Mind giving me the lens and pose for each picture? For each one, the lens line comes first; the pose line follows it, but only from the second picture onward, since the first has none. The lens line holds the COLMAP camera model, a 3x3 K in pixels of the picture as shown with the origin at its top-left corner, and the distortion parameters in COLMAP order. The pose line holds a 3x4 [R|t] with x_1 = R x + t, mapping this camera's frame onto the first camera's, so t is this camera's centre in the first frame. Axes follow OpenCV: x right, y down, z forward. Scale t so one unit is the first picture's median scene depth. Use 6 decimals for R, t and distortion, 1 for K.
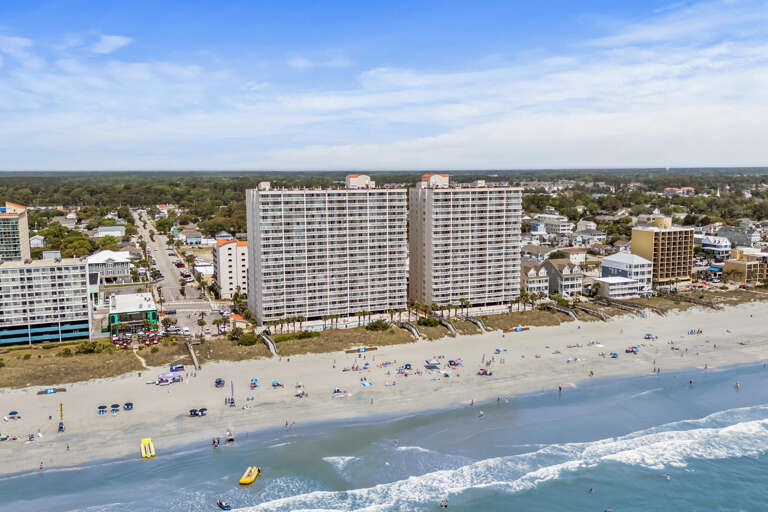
lens RADIAL K [[678.3, 0, 384.0], [0, 678.3, 256.0], [0, 0, 1]] dist [0.061416, -0.008346]
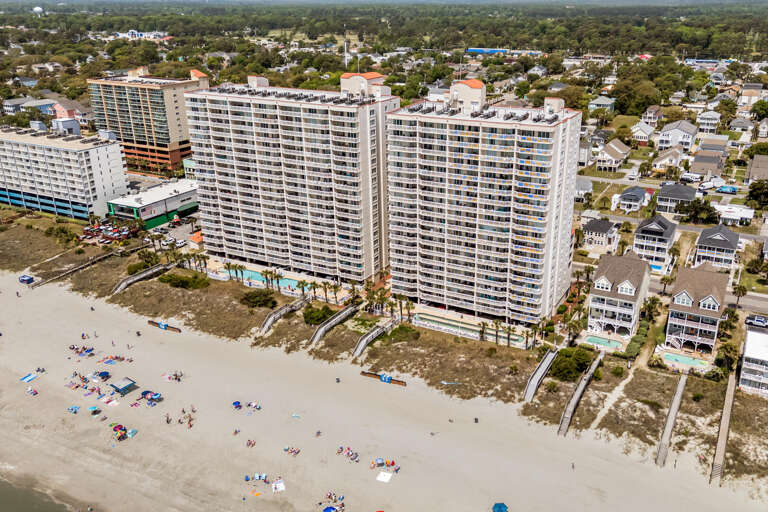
lens RADIAL K [[678.3, 0, 384.0], [0, 678.3, 256.0], [0, 0, 1]] dist [0.061416, -0.008346]
pose [[0.679157, 0.259869, -0.686450, 0.569146], [-0.119120, 0.961852, 0.246273, -0.131737], [0.724263, -0.085488, 0.684204, 0.636348]]
